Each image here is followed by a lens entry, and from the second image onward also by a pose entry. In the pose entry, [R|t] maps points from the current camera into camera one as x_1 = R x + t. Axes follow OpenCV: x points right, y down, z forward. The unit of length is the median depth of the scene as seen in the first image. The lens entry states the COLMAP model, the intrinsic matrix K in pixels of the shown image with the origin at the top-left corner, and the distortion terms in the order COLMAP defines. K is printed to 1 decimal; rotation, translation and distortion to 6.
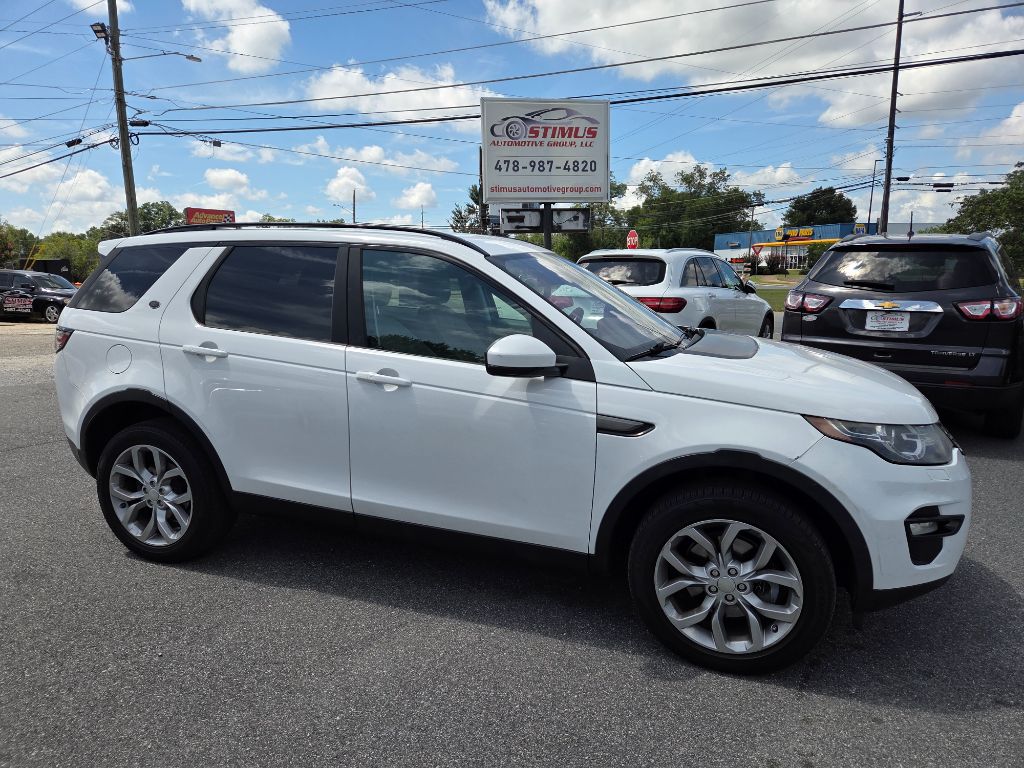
lens RADIAL K [[692.8, 0, 494.0], [0, 692.8, 392.5], [0, 0, 1]] dist [0.061390, -0.041418]
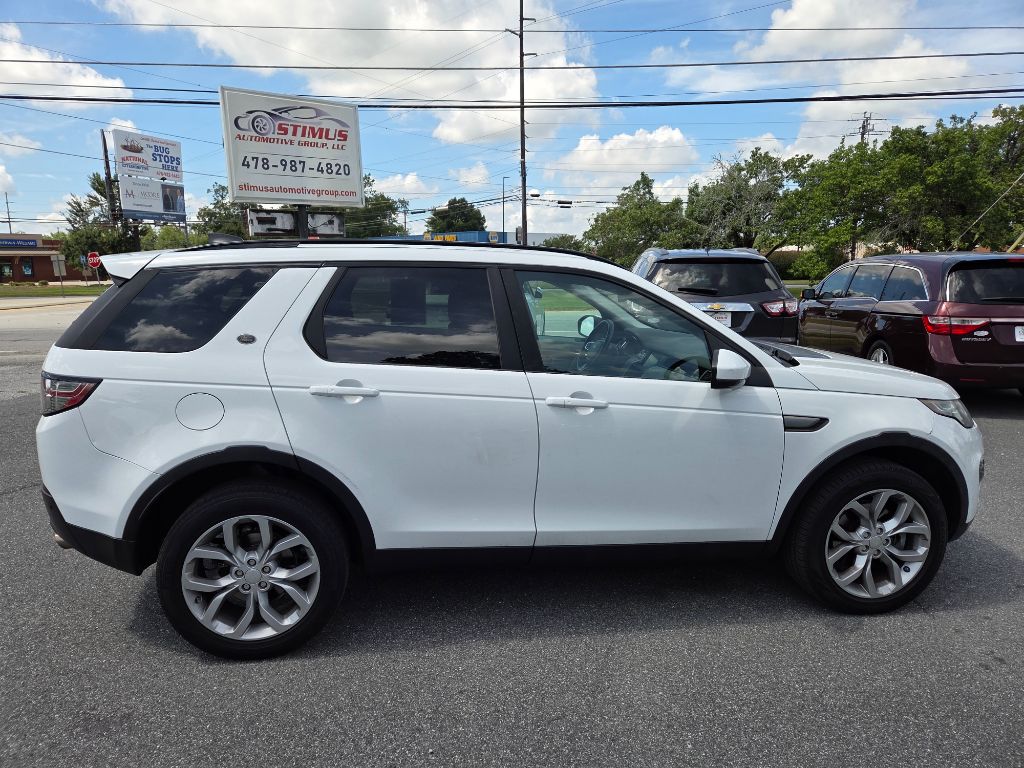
lens RADIAL K [[692.8, 0, 495.7], [0, 692.8, 391.5], [0, 0, 1]] dist [0.061390, -0.041418]
pose [[0.876617, -0.088597, 0.472961, -0.168332], [0.090124, 0.995740, 0.019483, -0.015127], [-0.472673, 0.025546, 0.880868, 0.045458]]
